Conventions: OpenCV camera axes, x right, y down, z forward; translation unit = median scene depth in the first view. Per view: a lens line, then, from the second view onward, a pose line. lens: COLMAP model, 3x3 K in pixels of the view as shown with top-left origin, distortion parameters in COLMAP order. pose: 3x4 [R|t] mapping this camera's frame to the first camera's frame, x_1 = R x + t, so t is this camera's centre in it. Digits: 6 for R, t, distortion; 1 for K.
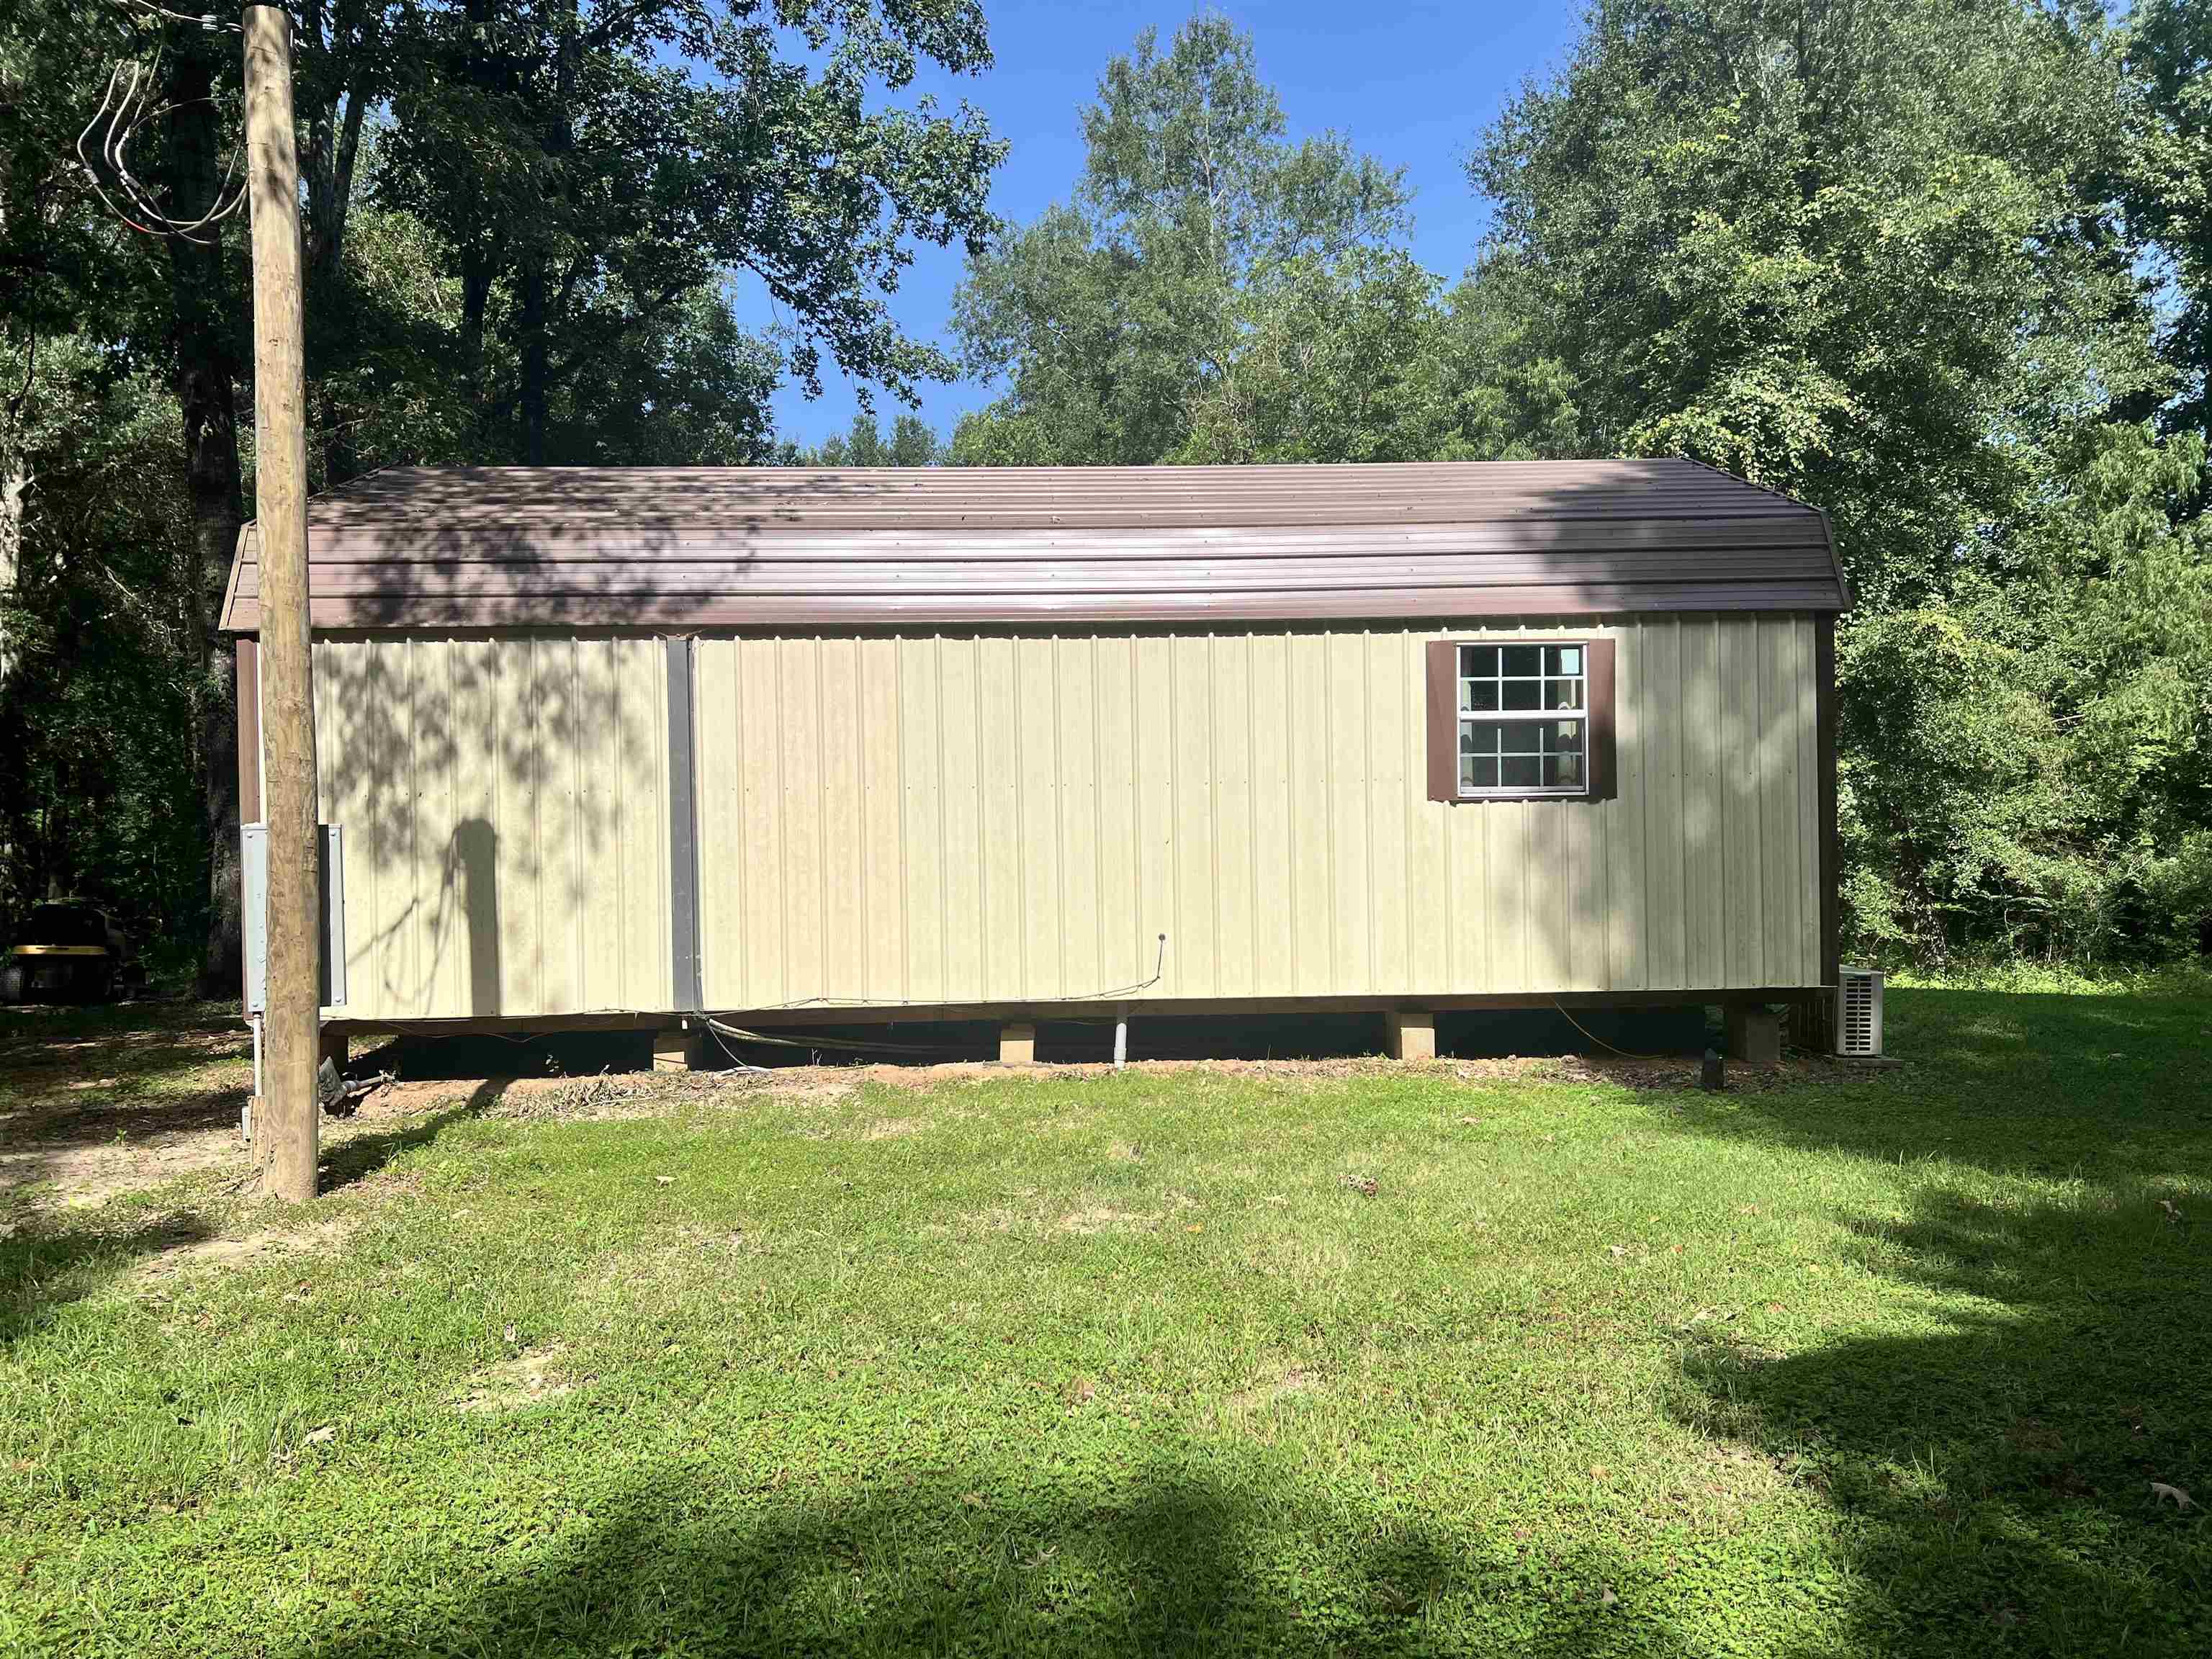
lens RADIAL K [[1641.9, 0, 1106.0], [0, 1641.9, 829.5], [0, 0, 1]] dist [0.006800, -0.065650]
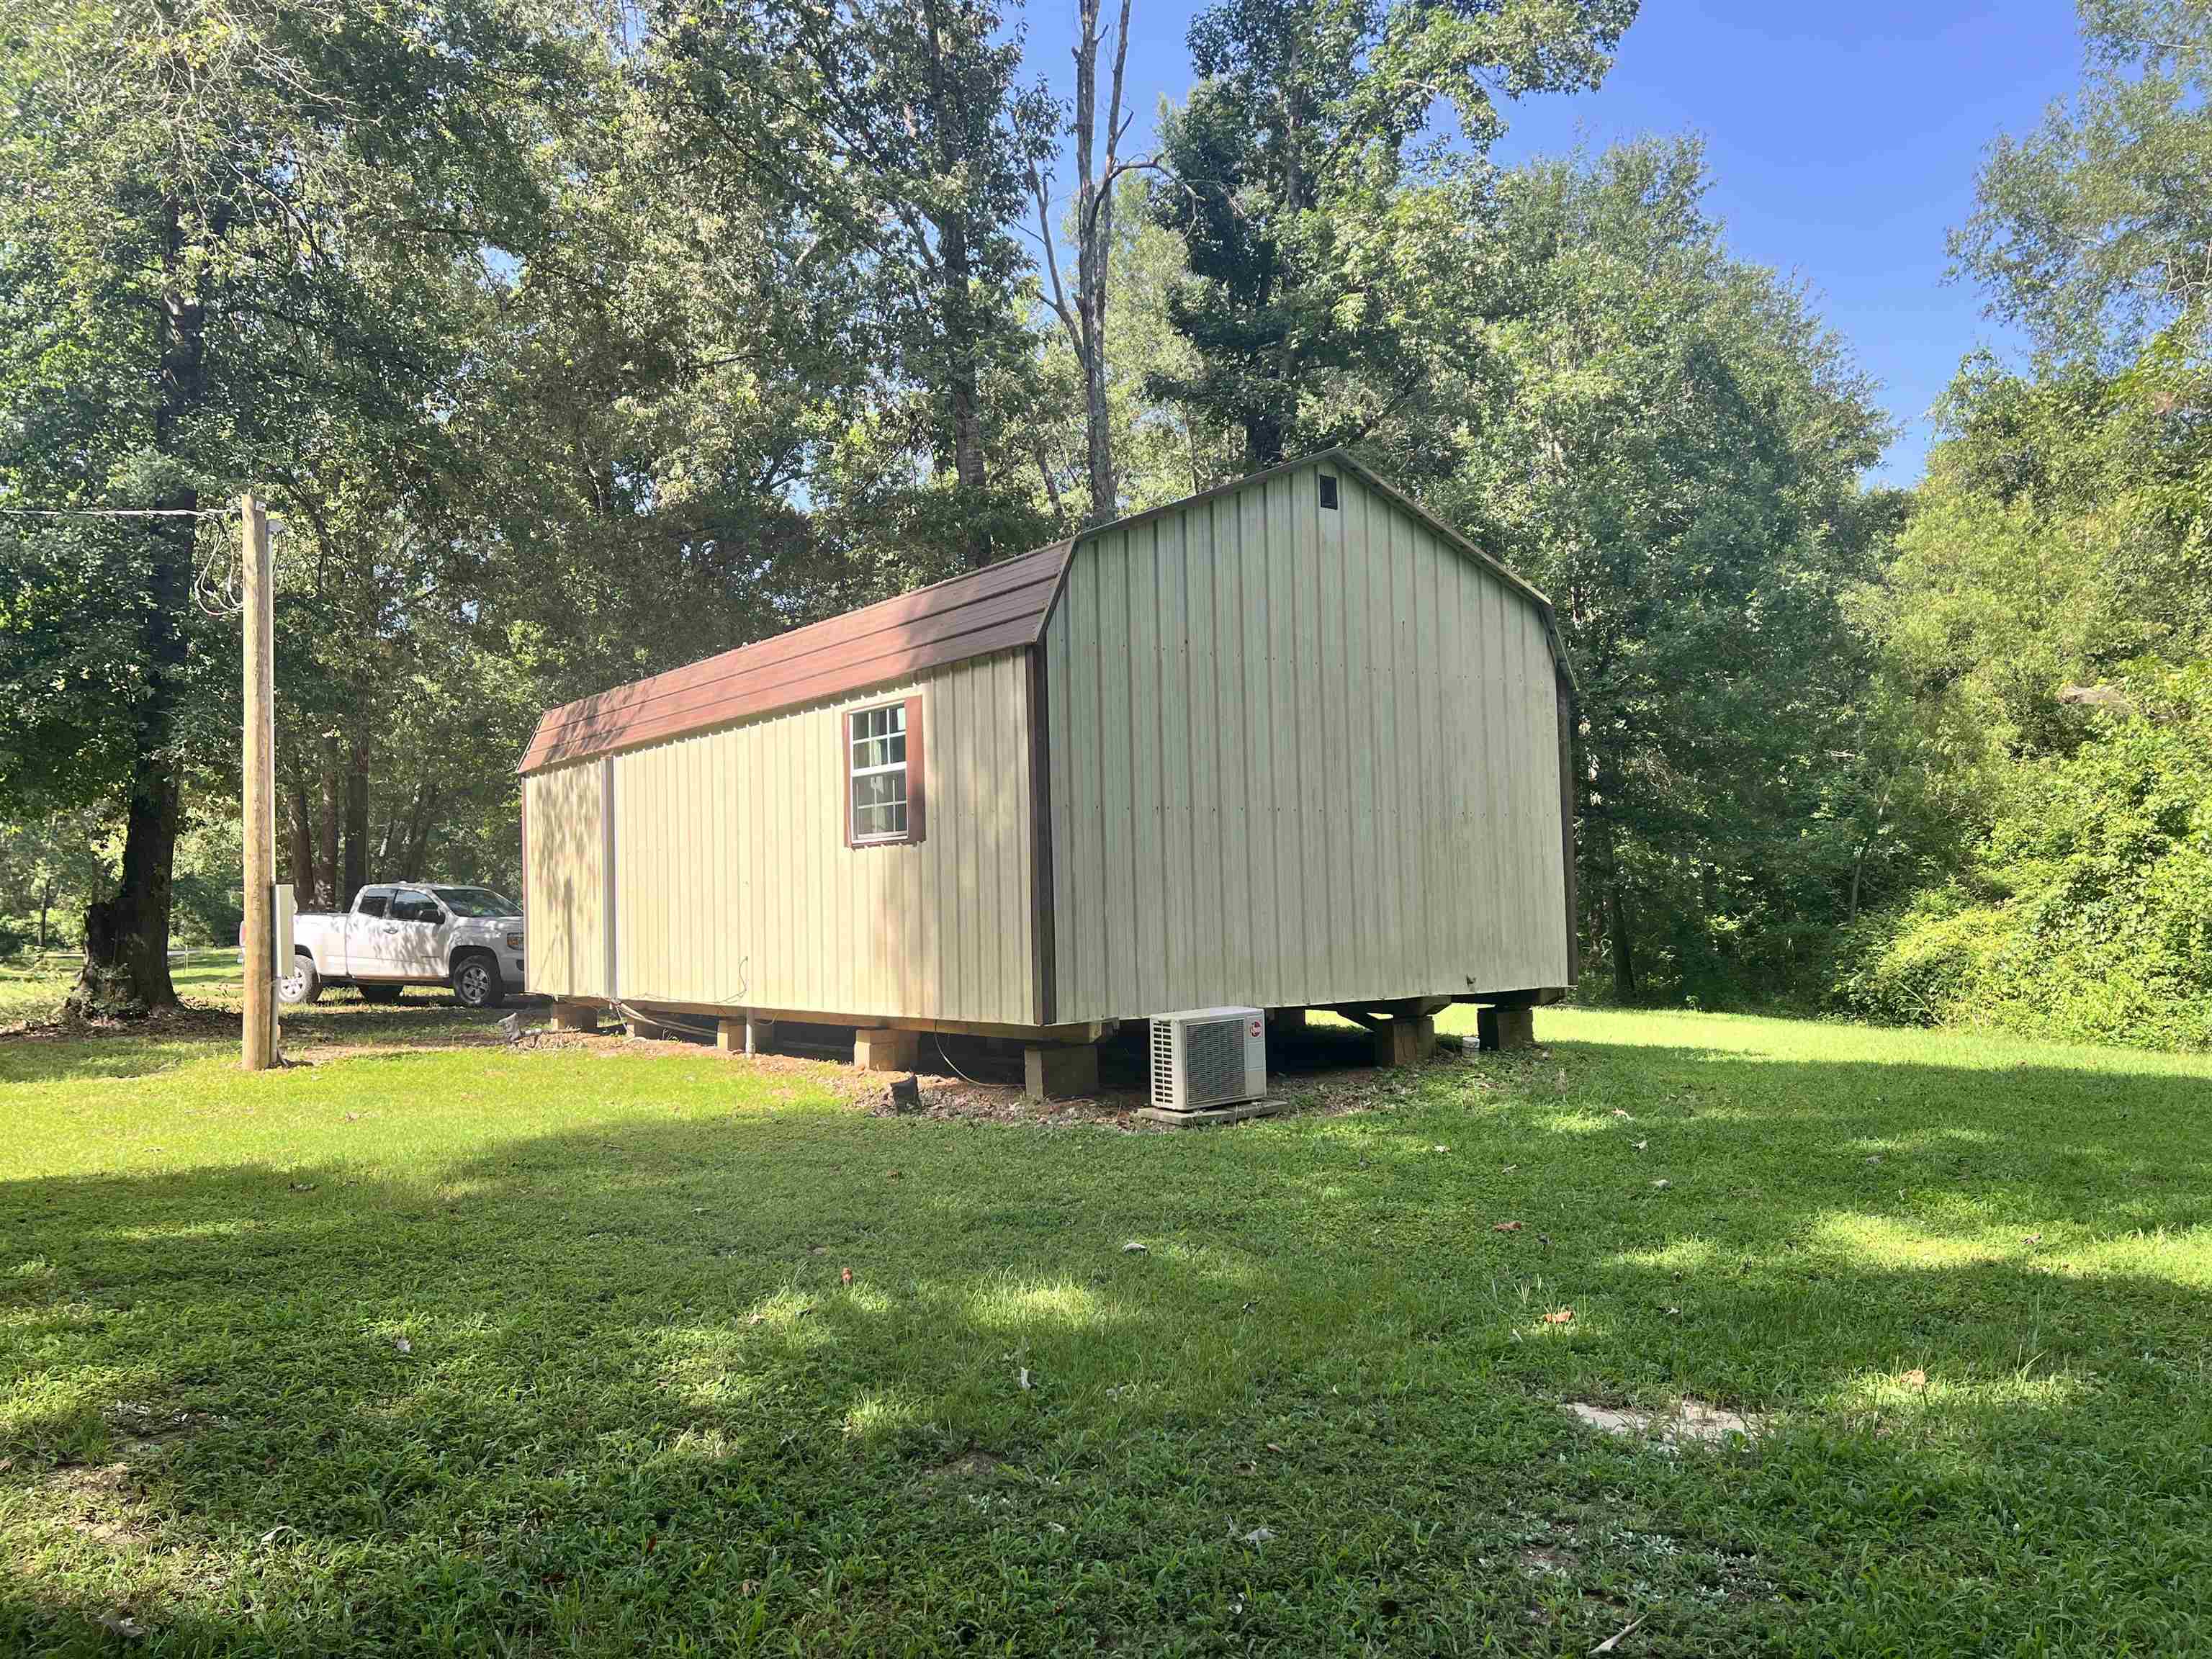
lens RADIAL K [[1641.9, 0, 1106.0], [0, 1641.9, 829.5], [0, 0, 1]] dist [0.006800, -0.065650]
pose [[0.605504, -0.037541, -0.794956, 1.248402], [0.008689, 0.999139, -0.040564, 0.019312], [0.795795, 0.017654, 0.605309, 0.437182]]
